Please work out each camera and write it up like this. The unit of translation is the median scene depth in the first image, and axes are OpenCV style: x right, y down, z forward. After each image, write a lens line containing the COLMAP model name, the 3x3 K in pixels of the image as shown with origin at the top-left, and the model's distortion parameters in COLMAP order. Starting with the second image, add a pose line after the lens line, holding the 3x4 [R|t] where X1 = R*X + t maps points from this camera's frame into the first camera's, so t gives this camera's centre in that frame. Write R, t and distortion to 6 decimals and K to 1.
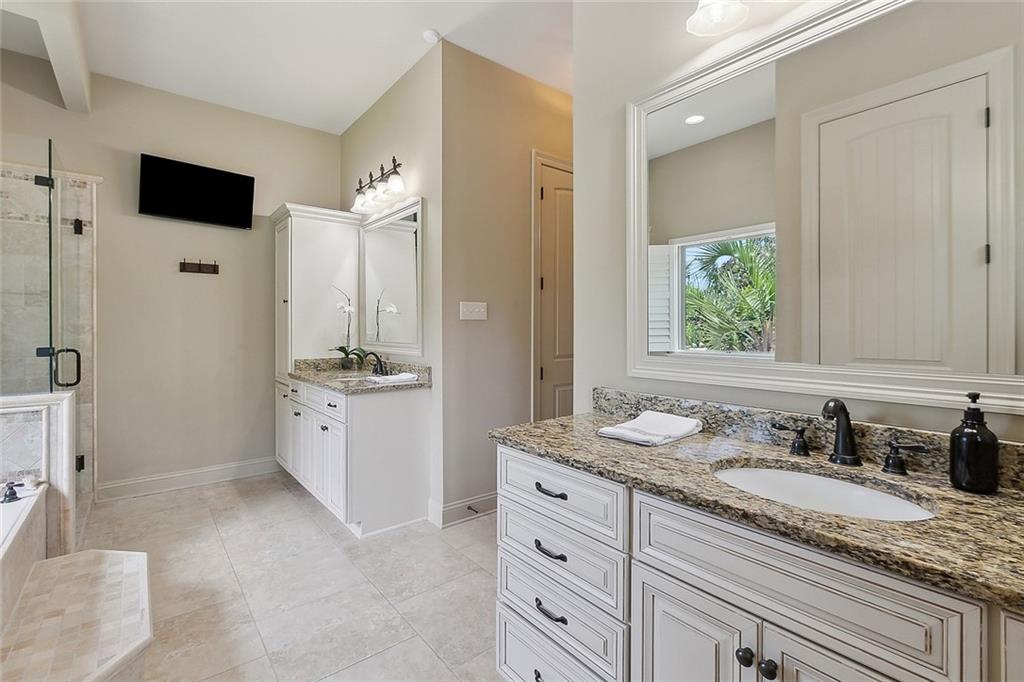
lens RADIAL K [[470.2, 0, 514.1], [0, 470.2, 330.6], [0, 0, 1]] dist [0.001207, -0.000093]
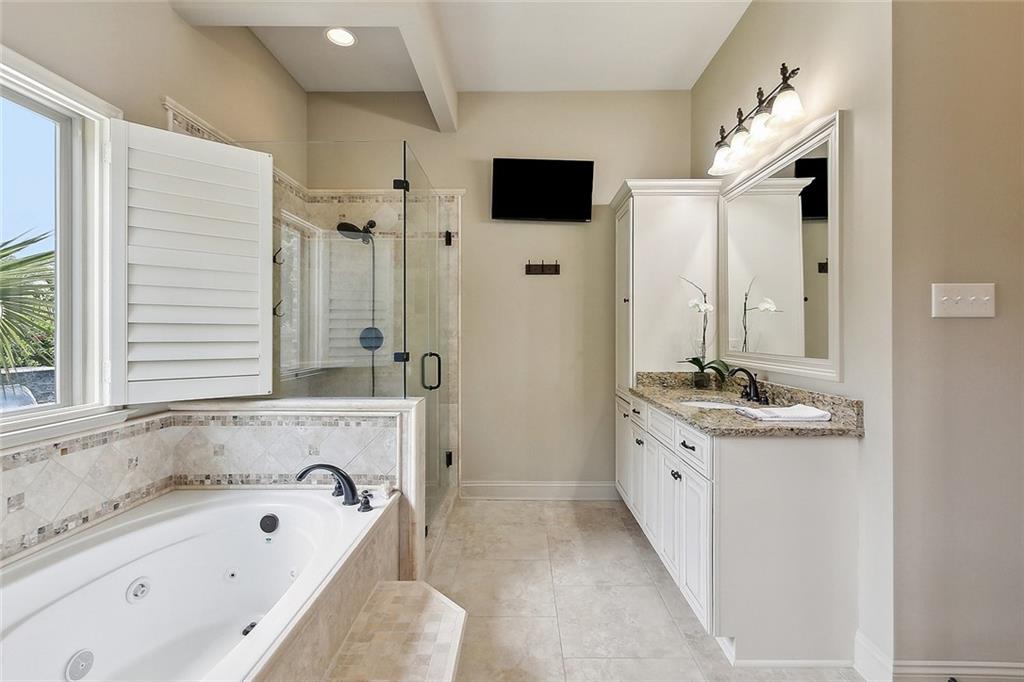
lens RADIAL K [[470.2, 0, 514.1], [0, 470.2, 330.6], [0, 0, 1]] dist [0.001207, -0.000093]
pose [[0.771638, -0.002355, -0.636058, -0.126781], [-0.004061, 0.999955, -0.008630, -0.001683], [0.636049, 0.009243, 0.771593, 0.266685]]
